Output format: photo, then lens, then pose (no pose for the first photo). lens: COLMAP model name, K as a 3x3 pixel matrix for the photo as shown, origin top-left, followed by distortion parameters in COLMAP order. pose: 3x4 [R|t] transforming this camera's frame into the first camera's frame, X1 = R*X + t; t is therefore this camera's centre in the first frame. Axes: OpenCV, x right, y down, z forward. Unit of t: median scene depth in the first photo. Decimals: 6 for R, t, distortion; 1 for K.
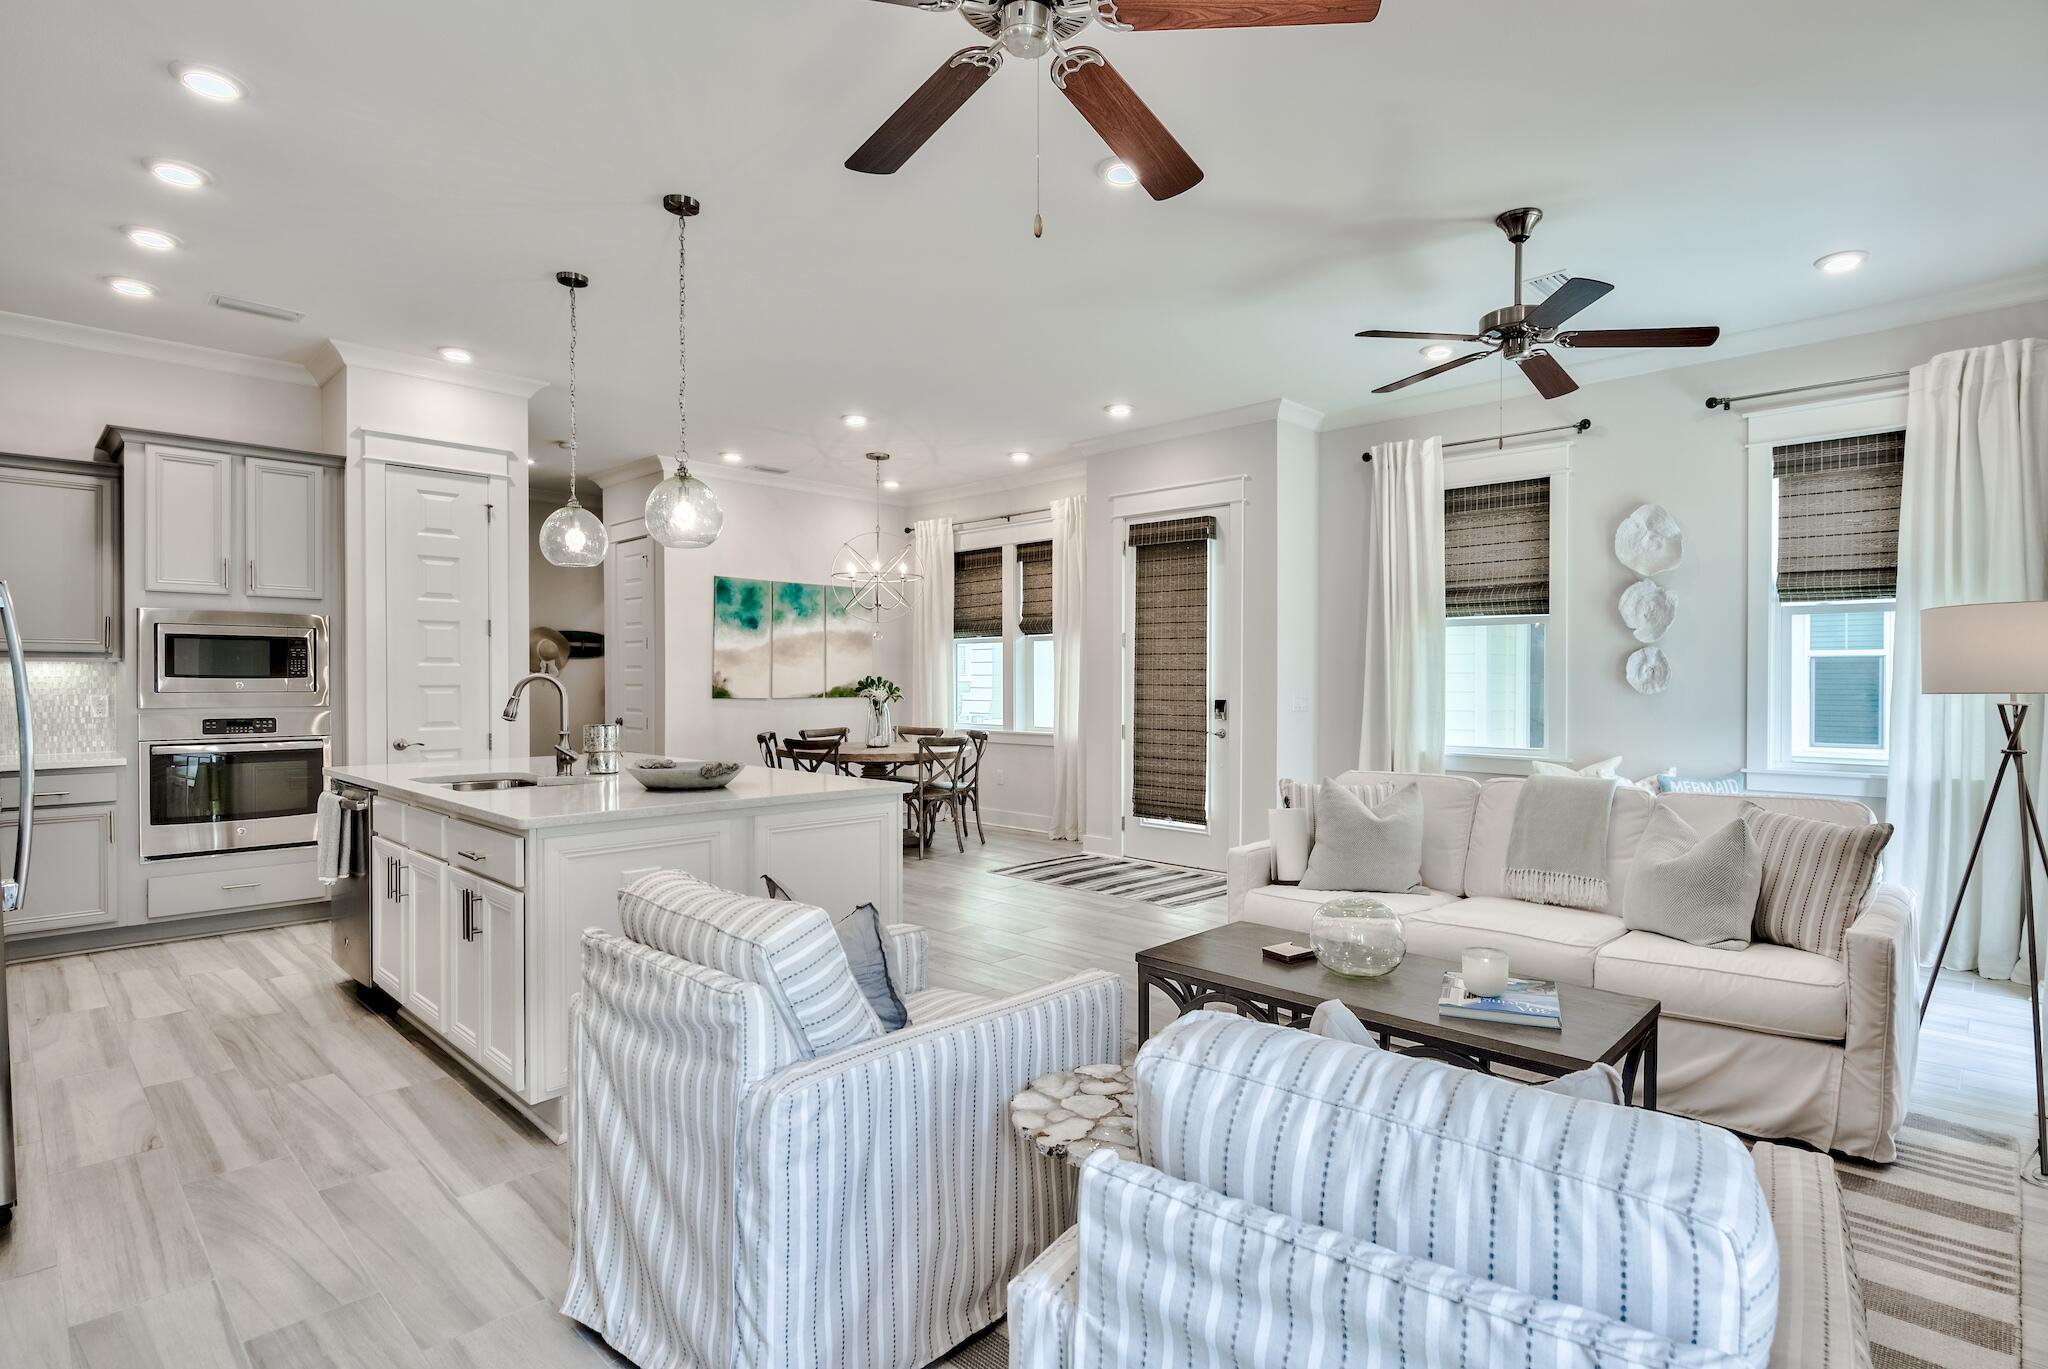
lens RADIAL K [[1008.8, 0, 1033.3], [0, 1008.8, 679.6], [0, 0, 1]] dist [-0.006975, -0.000984]
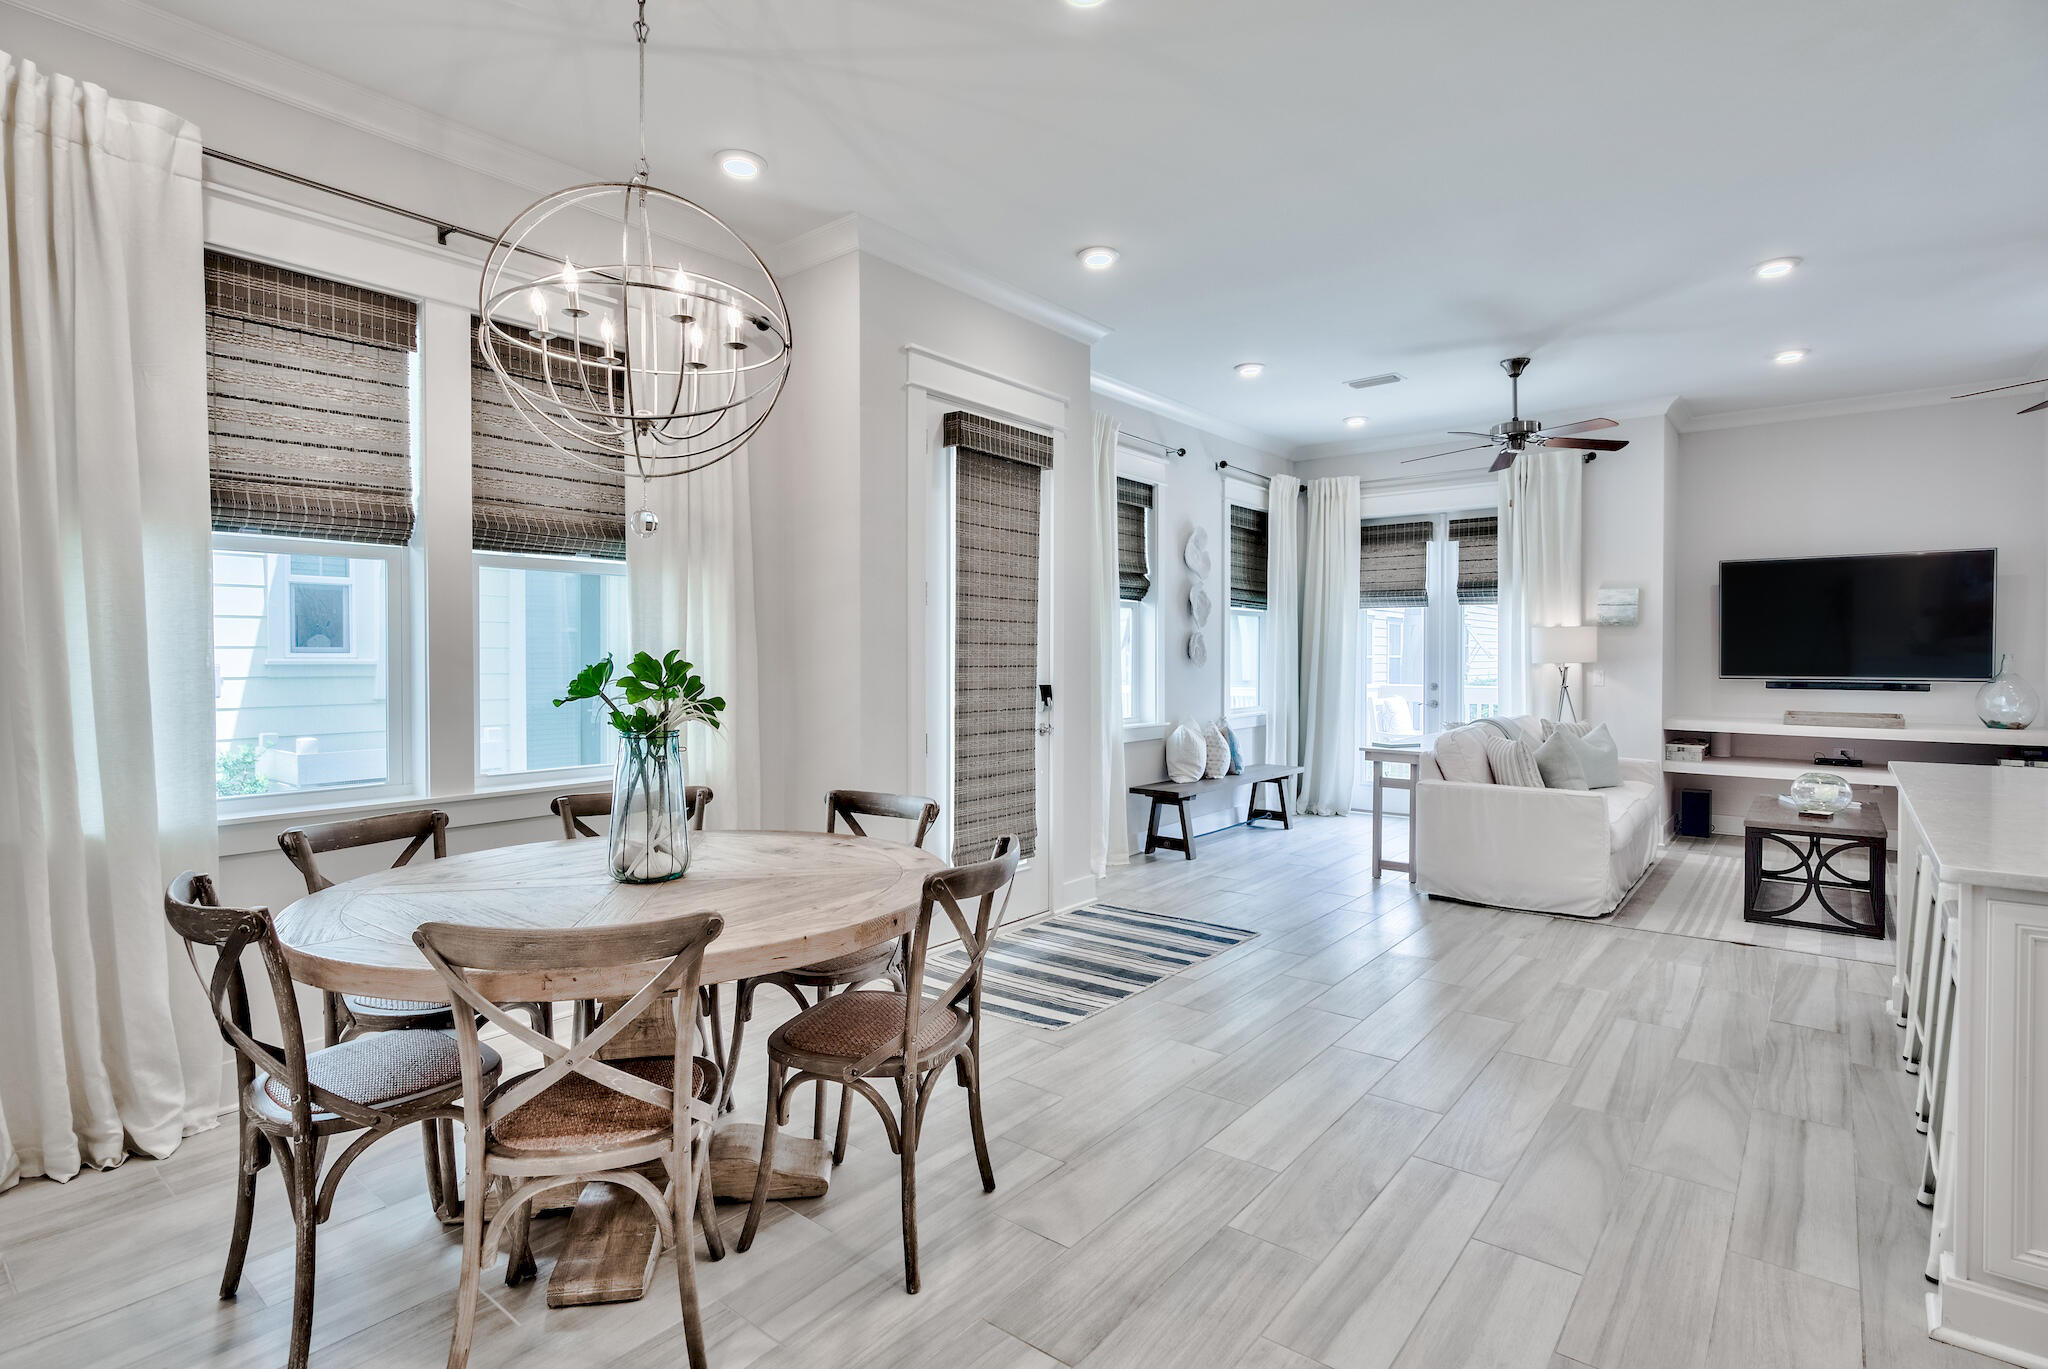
lens RADIAL K [[1008.8, 0, 1033.3], [0, 1008.8, 679.6], [0, 0, 1]] dist [-0.006975, -0.000984]
pose [[-0.114137, -0.029986, 0.993012, -0.675827], [-0.001491, 0.999548, 0.030012, -0.007843], [-0.993464, 0.001945, -0.114130, 1.301748]]
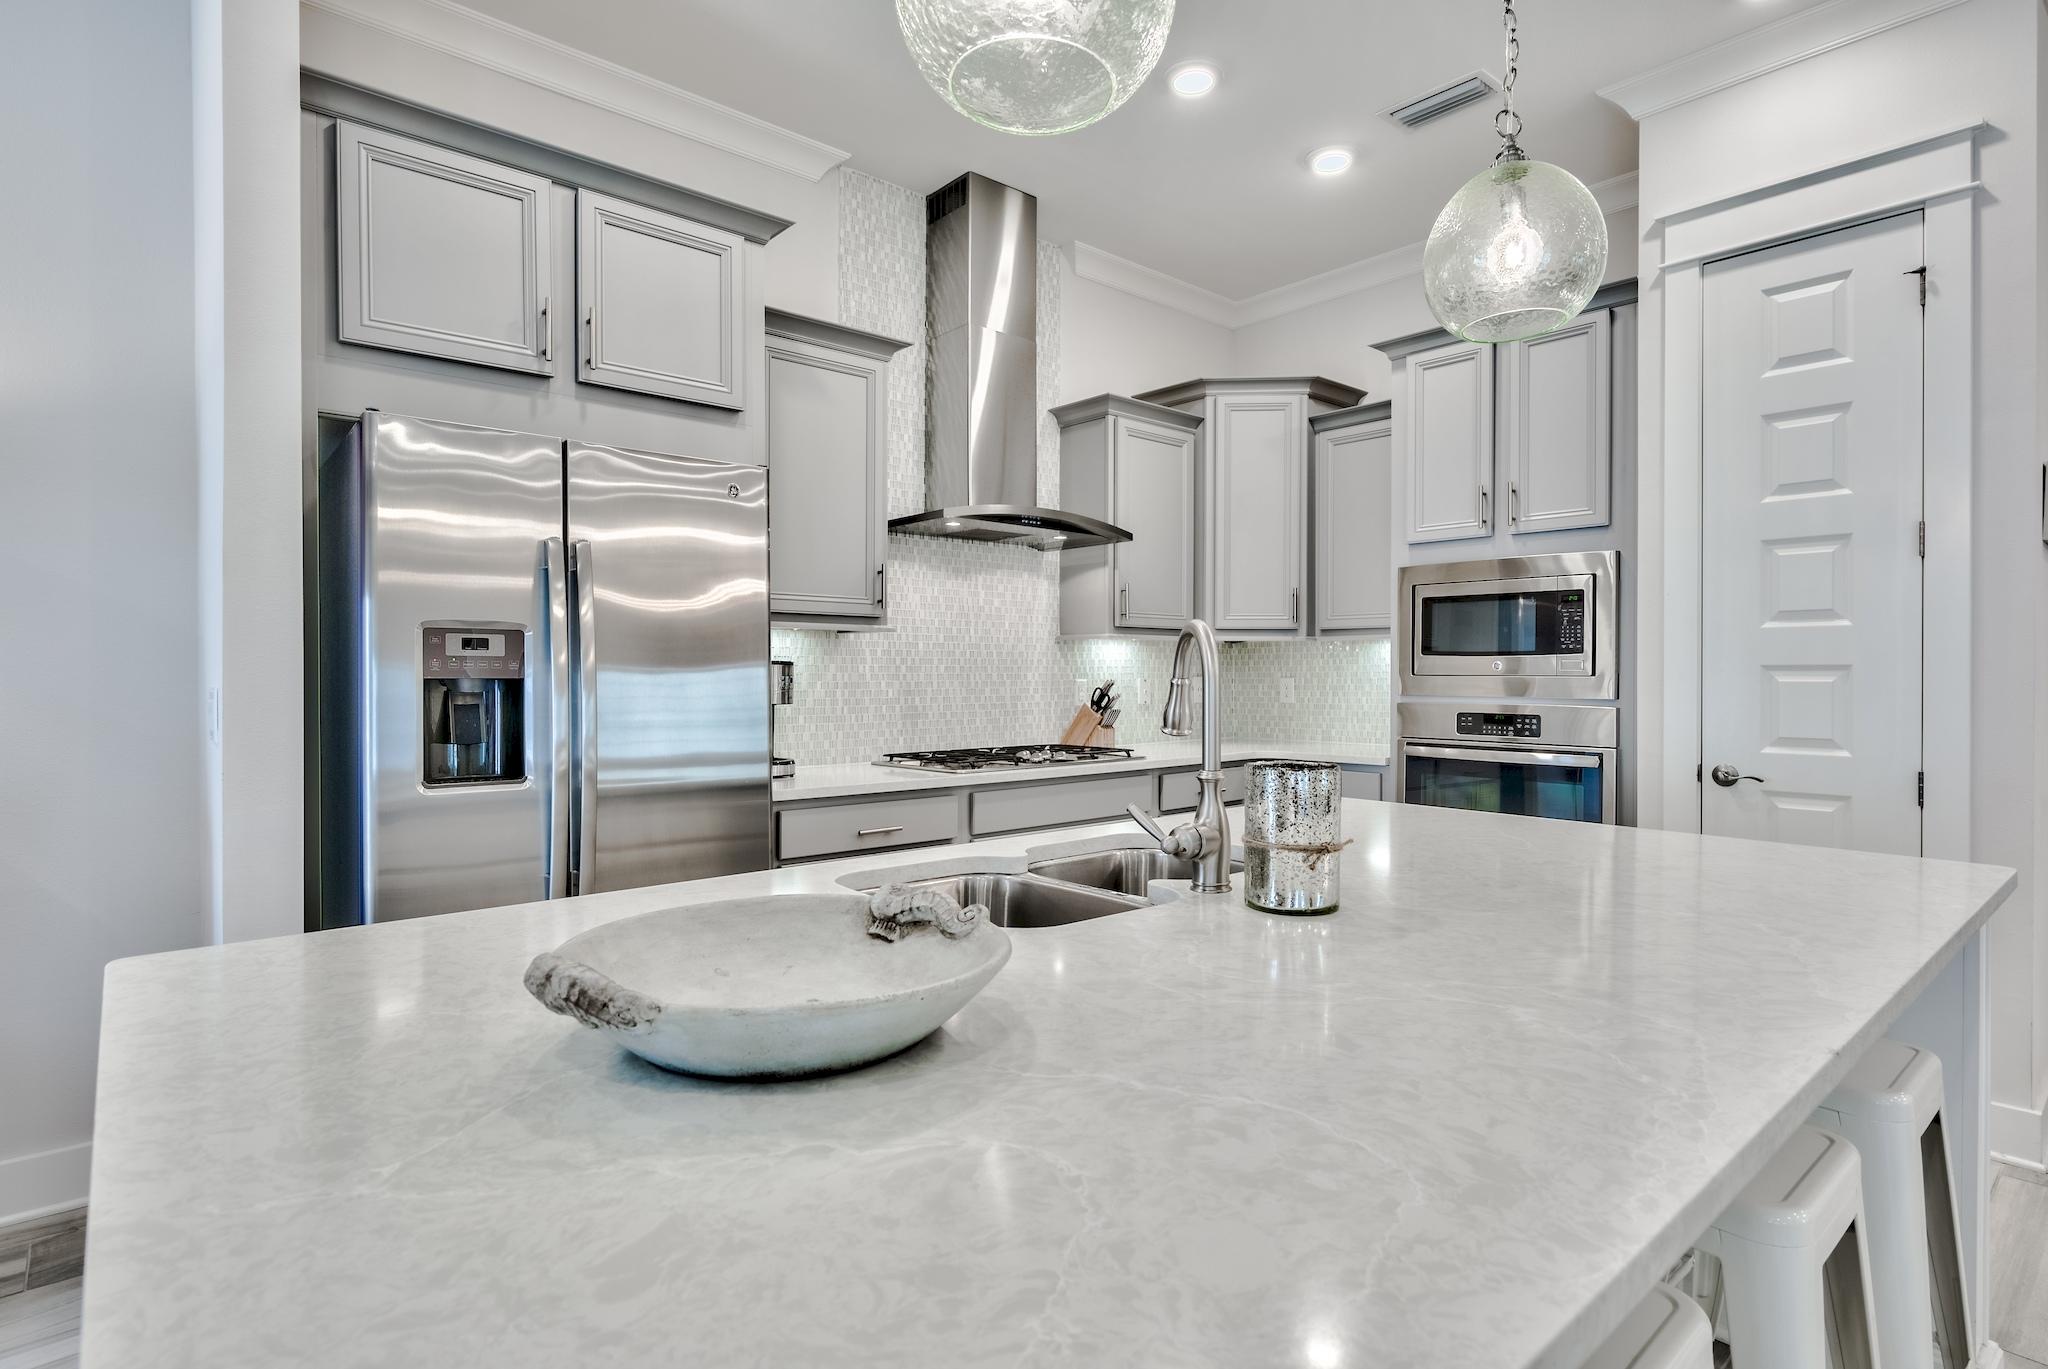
lens RADIAL K [[1028.8, 0, 1058.0], [0, 1028.8, 682.8], [0, 0, 1]] dist [0.000239, 0.000376]
pose [[-0.036260, 0.010684, -0.999285, -0.066125], [-0.001674, 0.999941, 0.010752, 0.009582], [0.999341, 0.002062, -0.036240, 0.675451]]
